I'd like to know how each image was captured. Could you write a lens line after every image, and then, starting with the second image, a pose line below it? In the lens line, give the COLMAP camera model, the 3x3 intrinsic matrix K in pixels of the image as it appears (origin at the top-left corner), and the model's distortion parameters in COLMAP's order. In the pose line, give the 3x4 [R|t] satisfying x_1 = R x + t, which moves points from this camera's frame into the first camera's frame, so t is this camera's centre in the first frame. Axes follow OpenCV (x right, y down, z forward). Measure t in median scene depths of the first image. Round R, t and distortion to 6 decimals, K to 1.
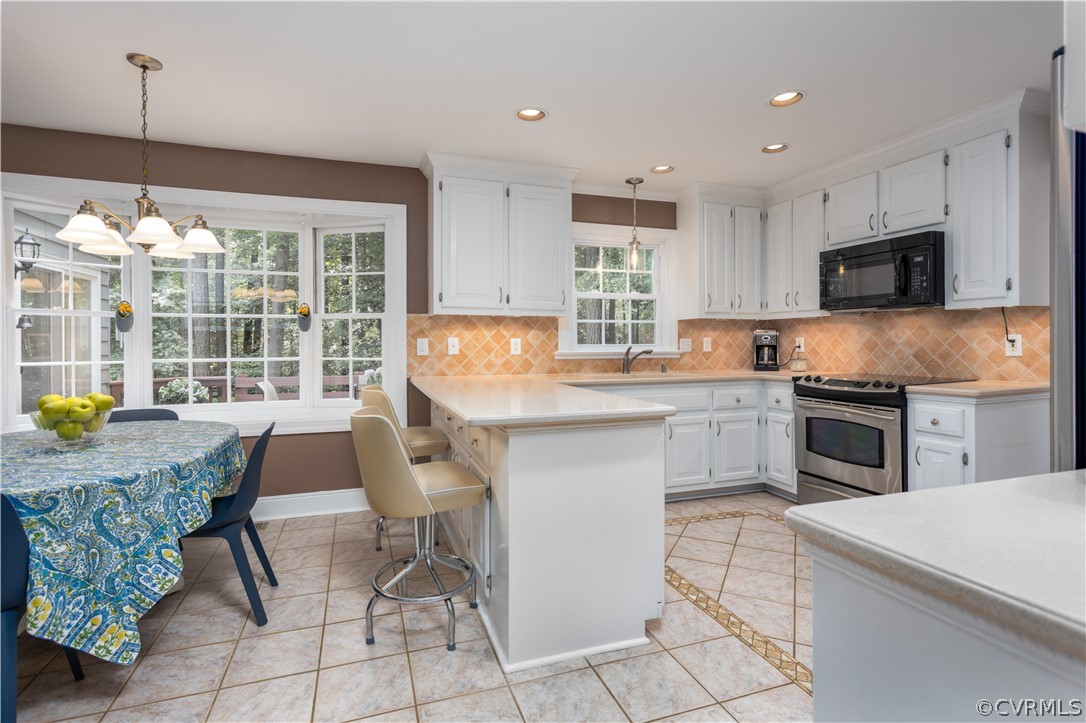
lens RADIAL K [[521.8, 0, 540.5], [0, 521.8, 344.4], [0, 0, 1]] dist [-0.005292, 0.000152]
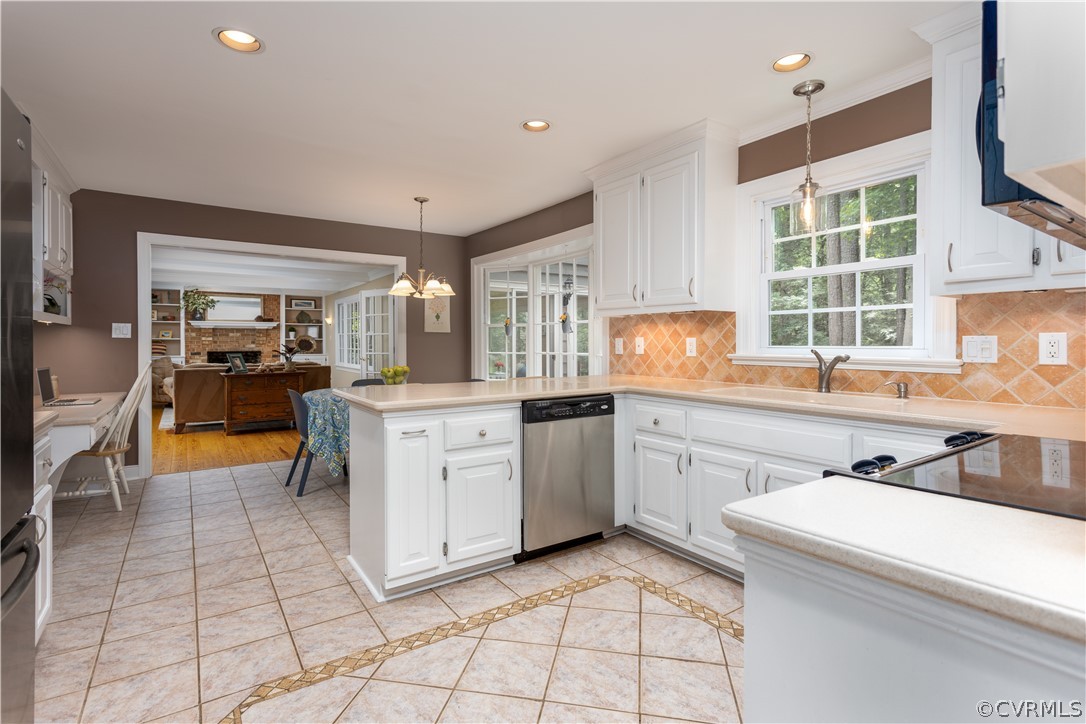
lens RADIAL K [[521.8, 0, 540.5], [0, 521.8, 344.9], [0, 0, 1]] dist [-0.005292, 0.000152]
pose [[0.262930, 0.008866, -0.964774, 0.728983], [-0.003544, 0.999960, 0.008224, -0.005878], [0.964808, 0.001257, 0.262951, 0.535230]]
